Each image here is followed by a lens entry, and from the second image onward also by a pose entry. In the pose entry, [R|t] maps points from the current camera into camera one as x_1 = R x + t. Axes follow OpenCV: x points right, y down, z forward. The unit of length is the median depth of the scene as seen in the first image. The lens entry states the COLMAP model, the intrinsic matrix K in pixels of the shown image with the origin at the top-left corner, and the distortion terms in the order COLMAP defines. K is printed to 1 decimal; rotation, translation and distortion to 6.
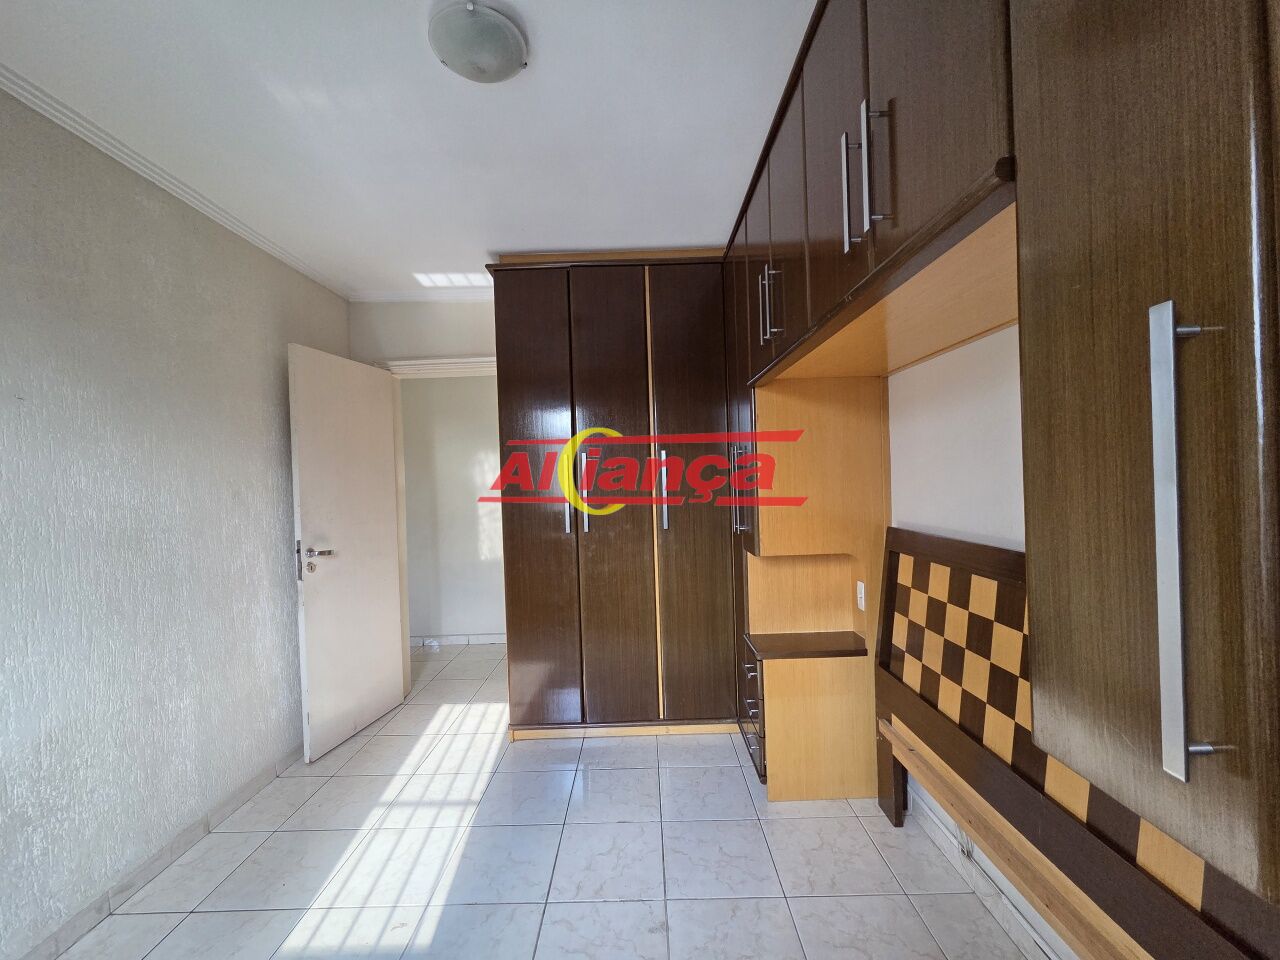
lens RADIAL K [[524.1, 0, 634.3], [0, 524.1, 485.5], [0, 0, 1]] dist [0.003578, -0.000872]
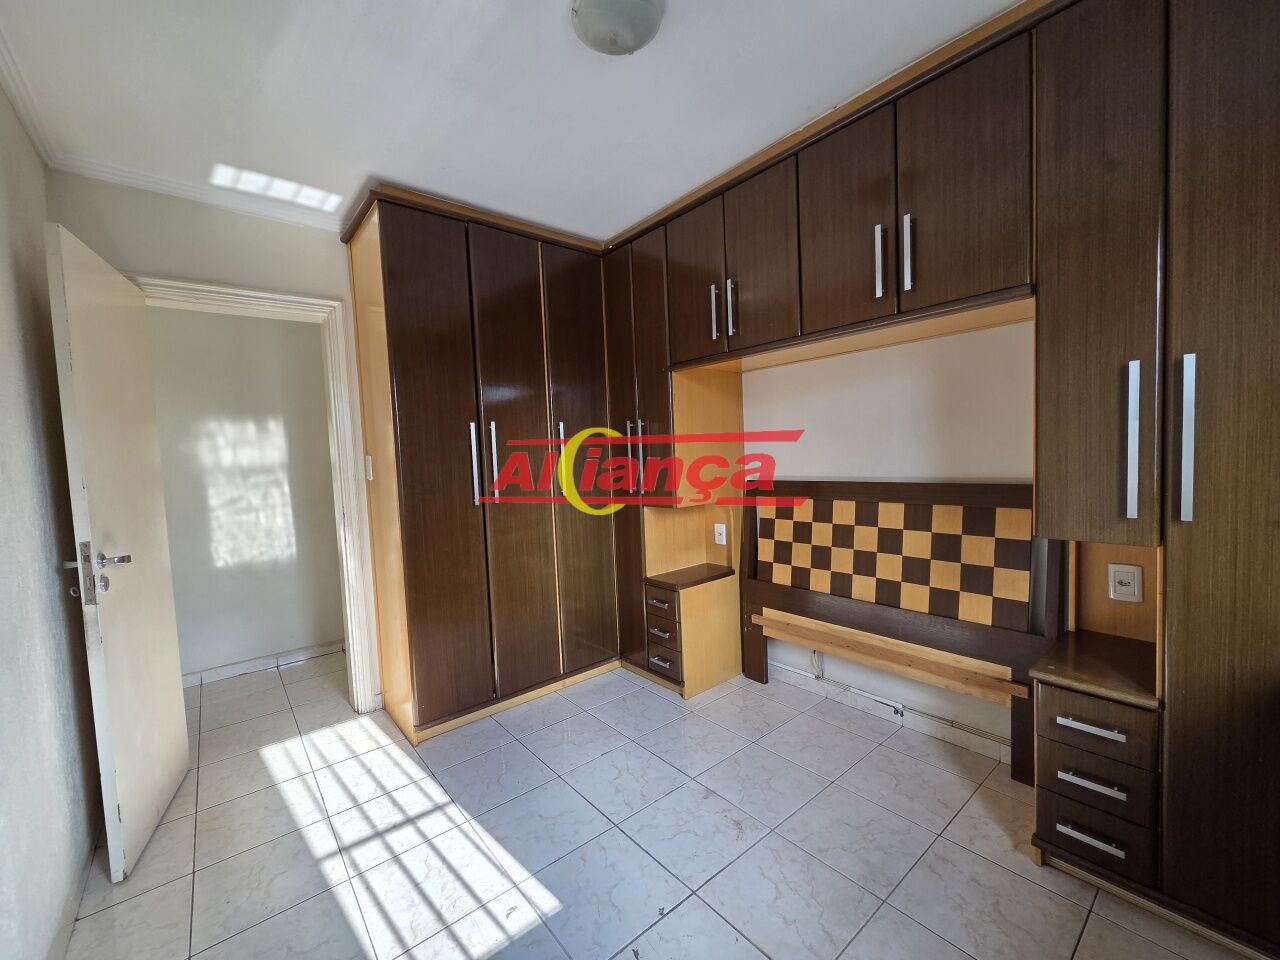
lens RADIAL K [[524.1, 0, 635.8], [0, 524.1, 485.9], [0, 0, 1]] dist [0.003578, -0.000872]
pose [[0.766244, -0.039607, 0.641328, -0.577954], [0.025799, 0.999190, 0.030885, 0.037518], [-0.642032, -0.007120, 0.766645, 0.097912]]
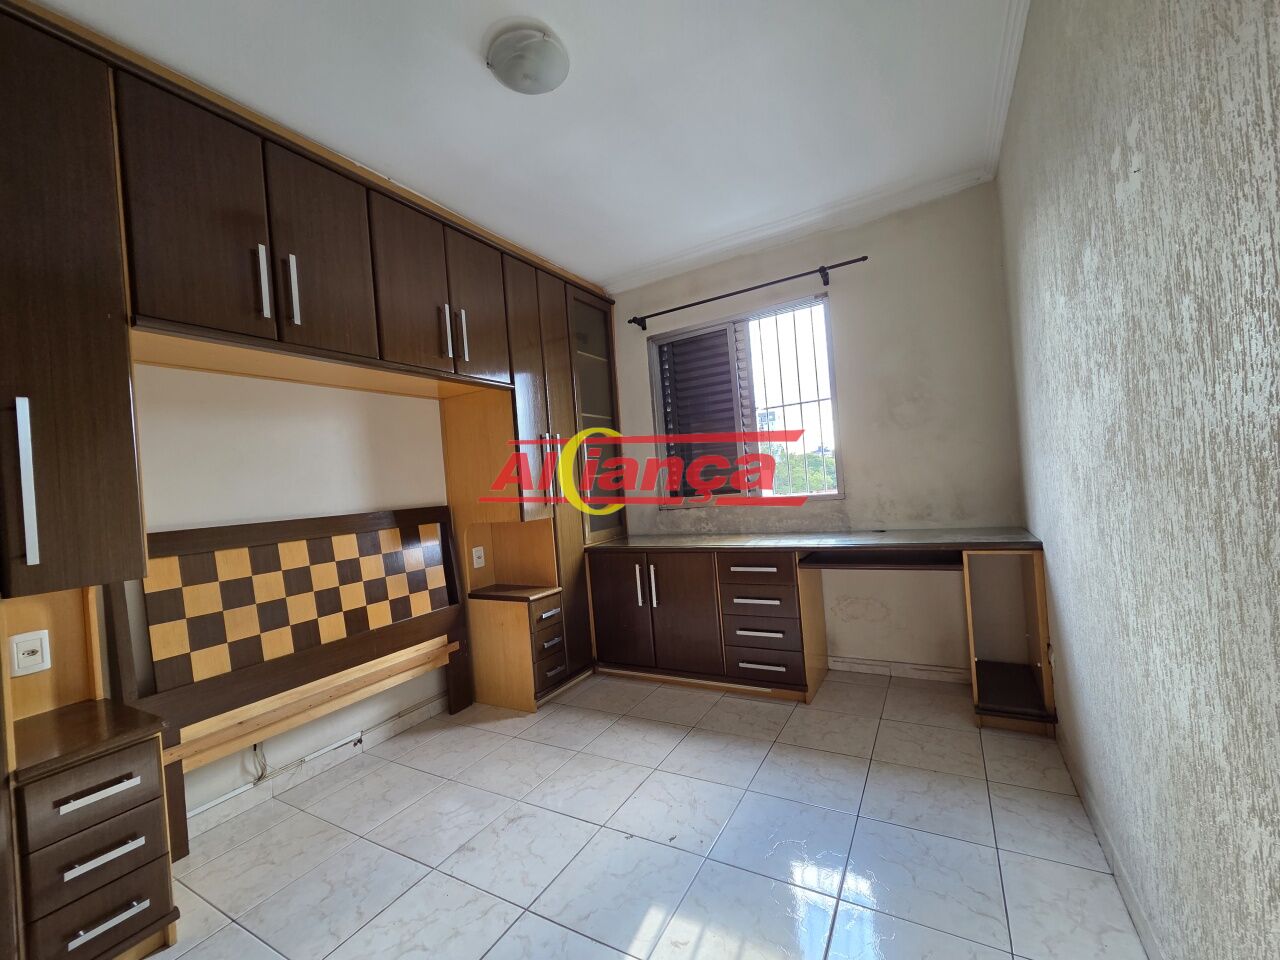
lens RADIAL K [[524.1, 0, 640.3], [0, 524.1, 486.4], [0, 0, 1]] dist [0.003578, -0.000872]
pose [[-0.867860, 0.099596, 0.486724, -0.588575], [0.114480, 0.993425, 0.000844, 0.083770], [-0.483440, 0.056453, -0.873556, 1.161411]]
